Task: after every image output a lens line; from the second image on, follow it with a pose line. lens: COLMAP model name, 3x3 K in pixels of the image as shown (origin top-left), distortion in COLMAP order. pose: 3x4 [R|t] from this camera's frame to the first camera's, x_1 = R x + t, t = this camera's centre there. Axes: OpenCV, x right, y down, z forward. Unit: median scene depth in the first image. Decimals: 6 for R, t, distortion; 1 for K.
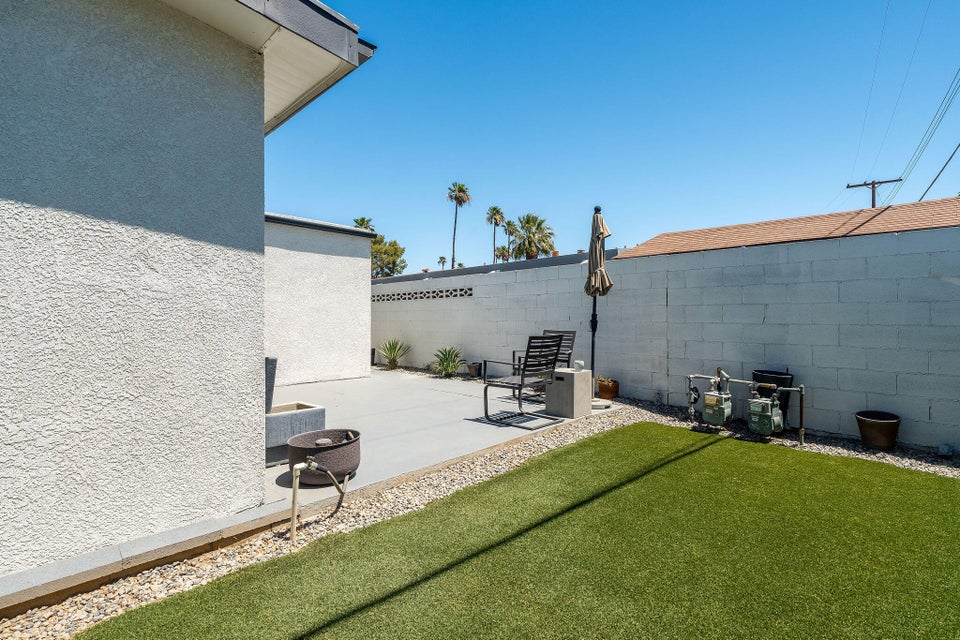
lens RADIAL K [[452.5, 0, 480.0], [0, 452.5, 320.0], [0, 0, 1]] dist [0.000904, 0.000560]
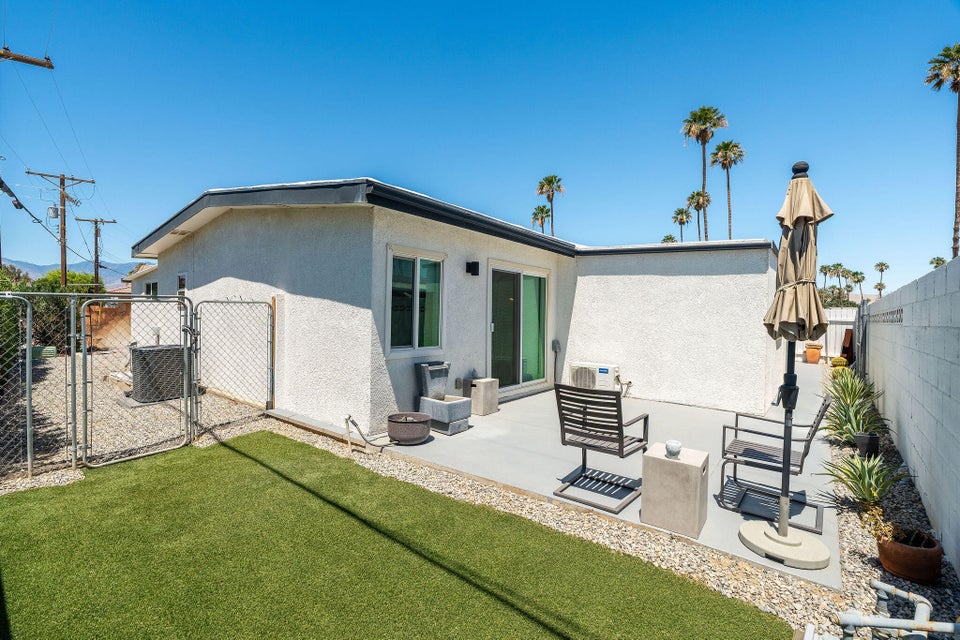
lens RADIAL K [[427.6, 0, 480.0], [0, 427.6, 320.0], [0, 0, 1]] dist [-0.001154, -0.000233]
pose [[0.135474, 0.024010, -0.990490, 0.848476], [-0.035843, 0.999171, 0.019317, -0.088639], [0.990132, 0.032886, 0.136222, 0.718572]]
